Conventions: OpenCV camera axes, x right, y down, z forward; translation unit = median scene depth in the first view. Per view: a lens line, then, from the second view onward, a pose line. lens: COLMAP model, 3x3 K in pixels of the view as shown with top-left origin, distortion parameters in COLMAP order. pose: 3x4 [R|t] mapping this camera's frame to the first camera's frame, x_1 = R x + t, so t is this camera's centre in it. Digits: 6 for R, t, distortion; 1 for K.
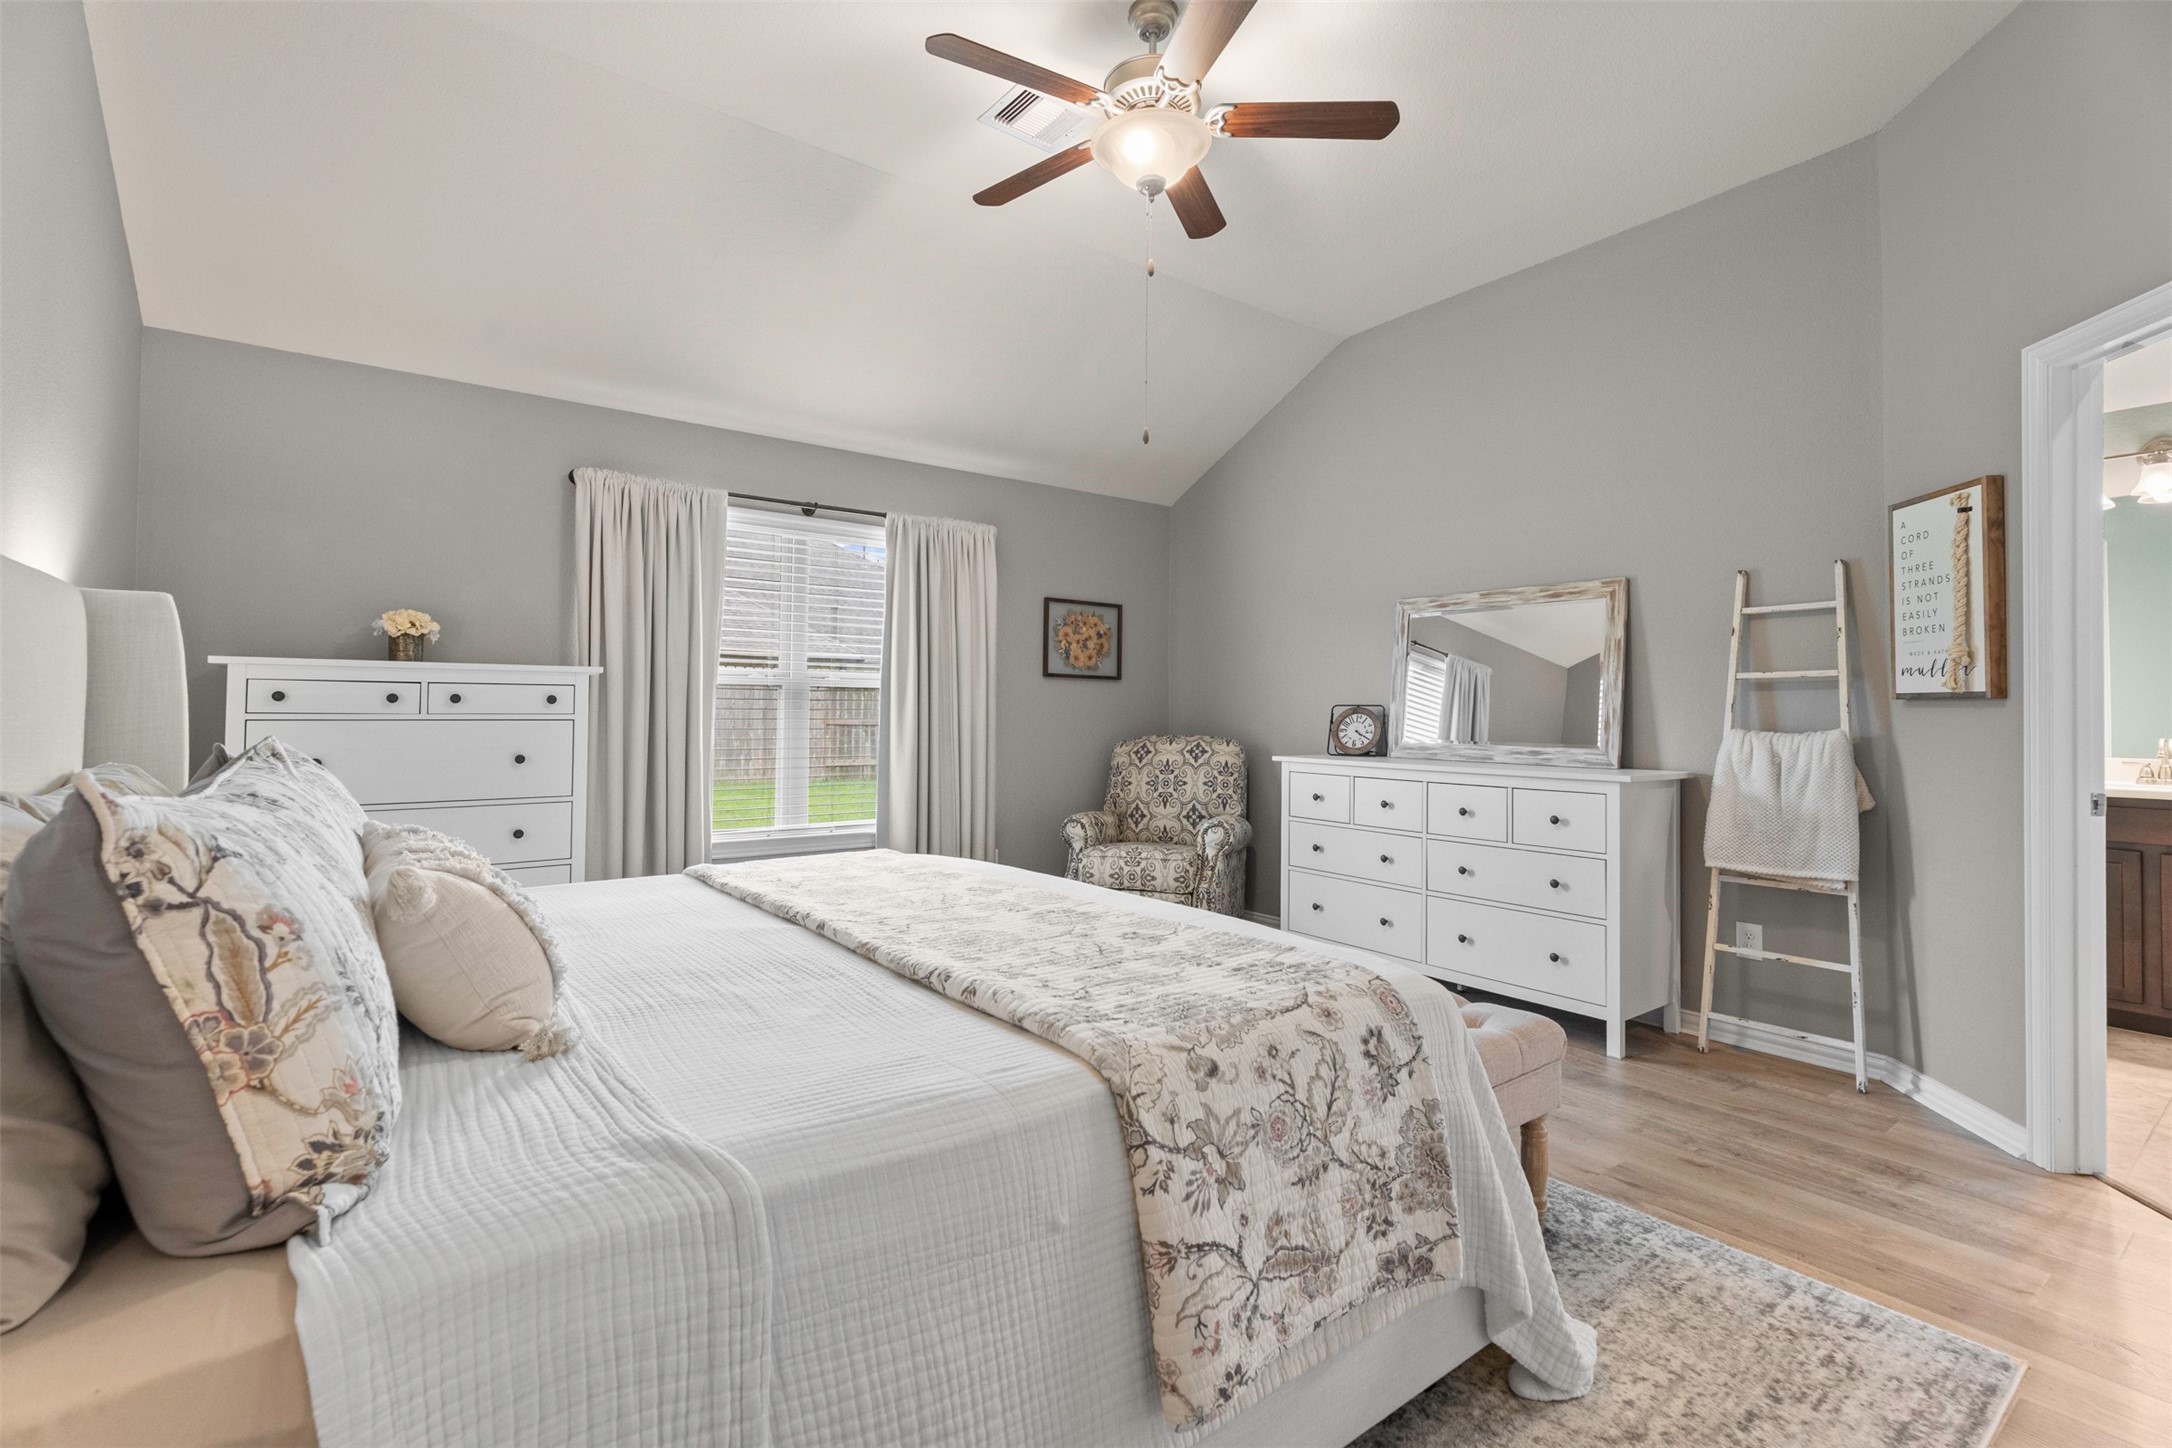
lens RADIAL K [[969.5, 0, 1086.9], [0, 969.5, 695.0], [0, 0, 1]] dist [0.000479, 0.000121]
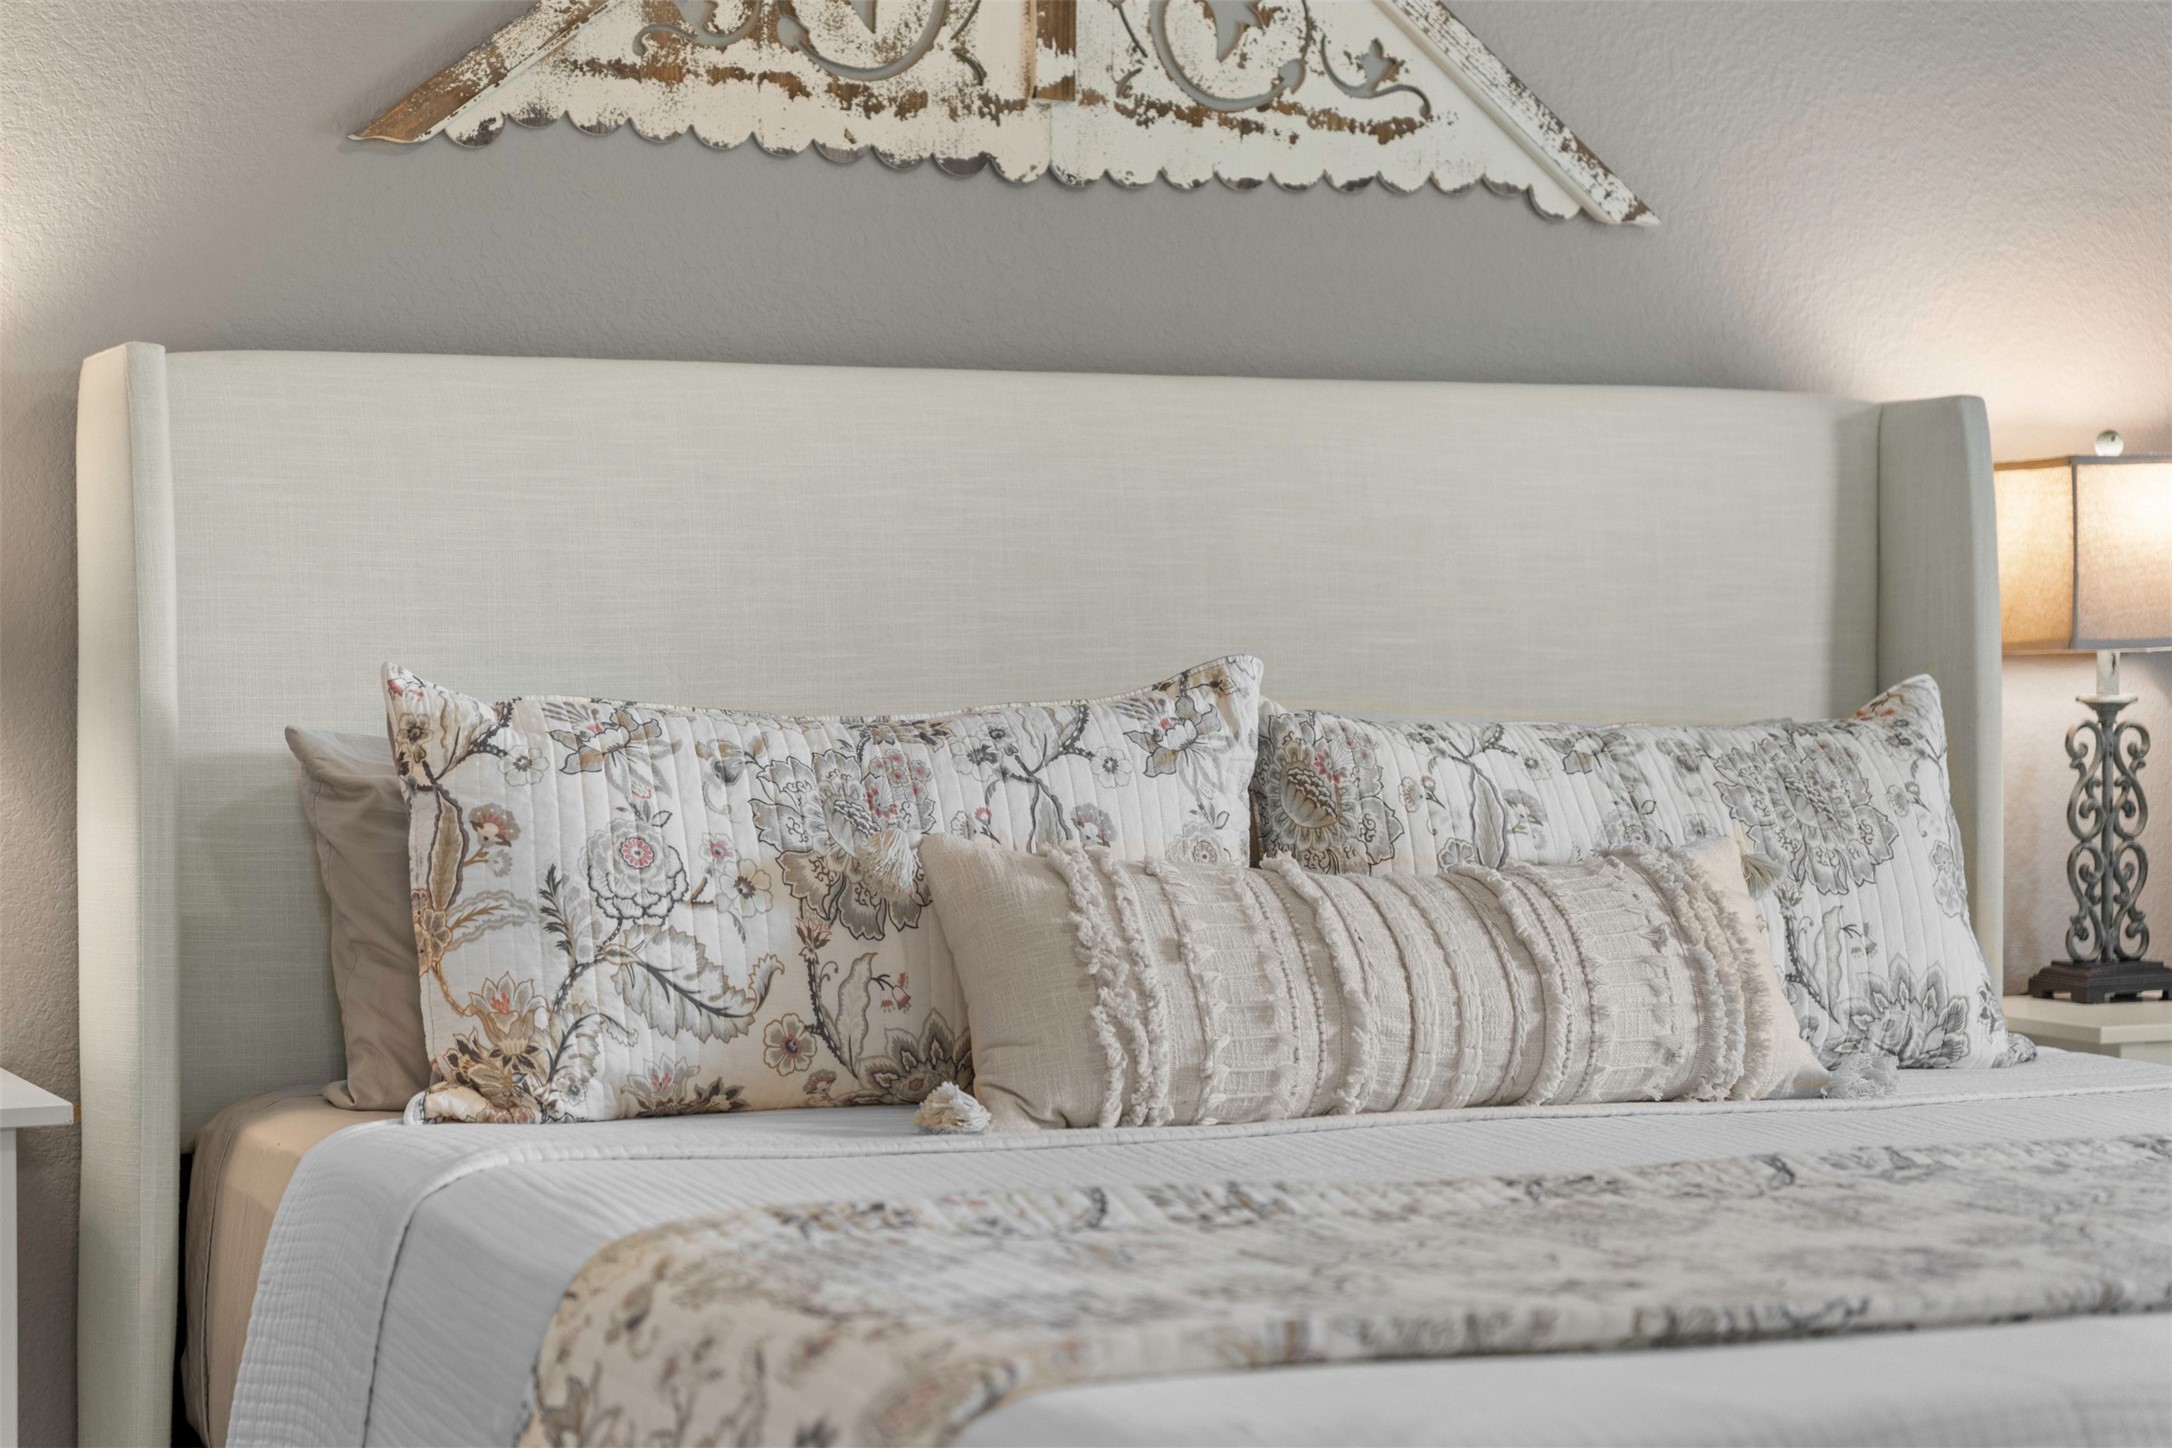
lens RADIAL K [[4162.2, 0, 1076.4], [0, 4162.2, 729.6], [0, 0, 1]] dist [0.007645, 0.098827]
pose [[-0.208531, 0.015030, -0.977900, 1.219485], [0.011659, 0.999849, 0.012881, 0.035190], [0.977946, -0.008715, -0.208674, 0.944403]]
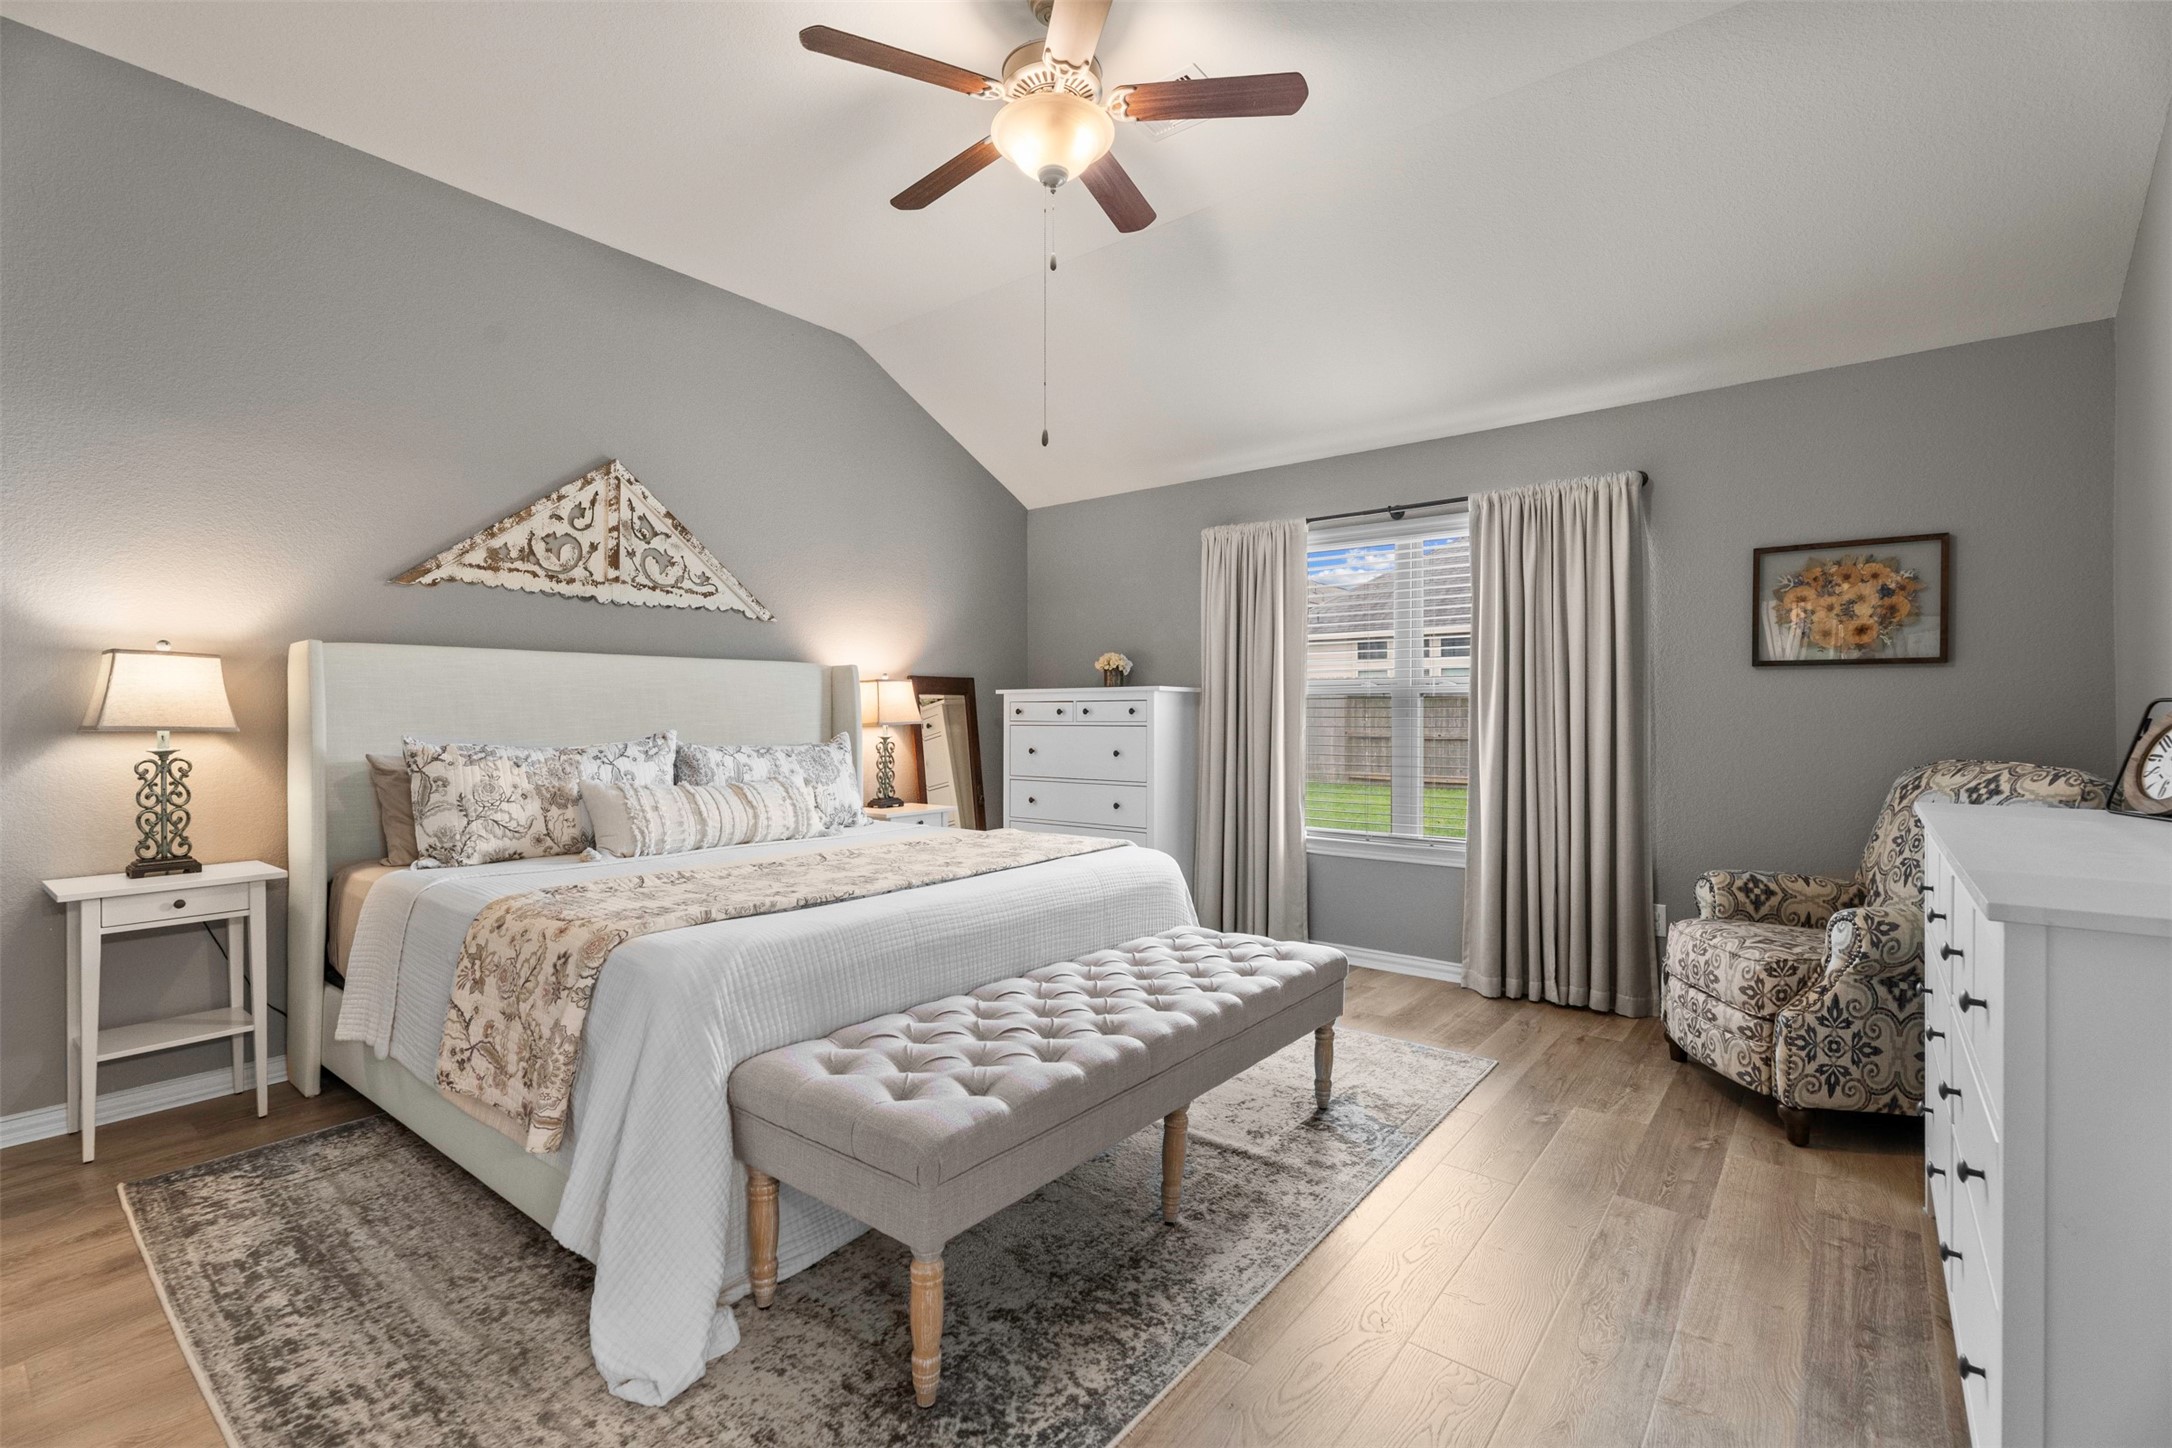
lens RADIAL K [[965.4, 0, 1080.1], [0, 965.4, 713.5], [0, 0, 1]] dist [0.002101, 0.000513]
pose [[0.253727, -0.009167, -0.967233, 1.168526], [0.018308, 0.999821, -0.004673, 0.020248], [0.967103, -0.016523, 0.253849, 0.890322]]
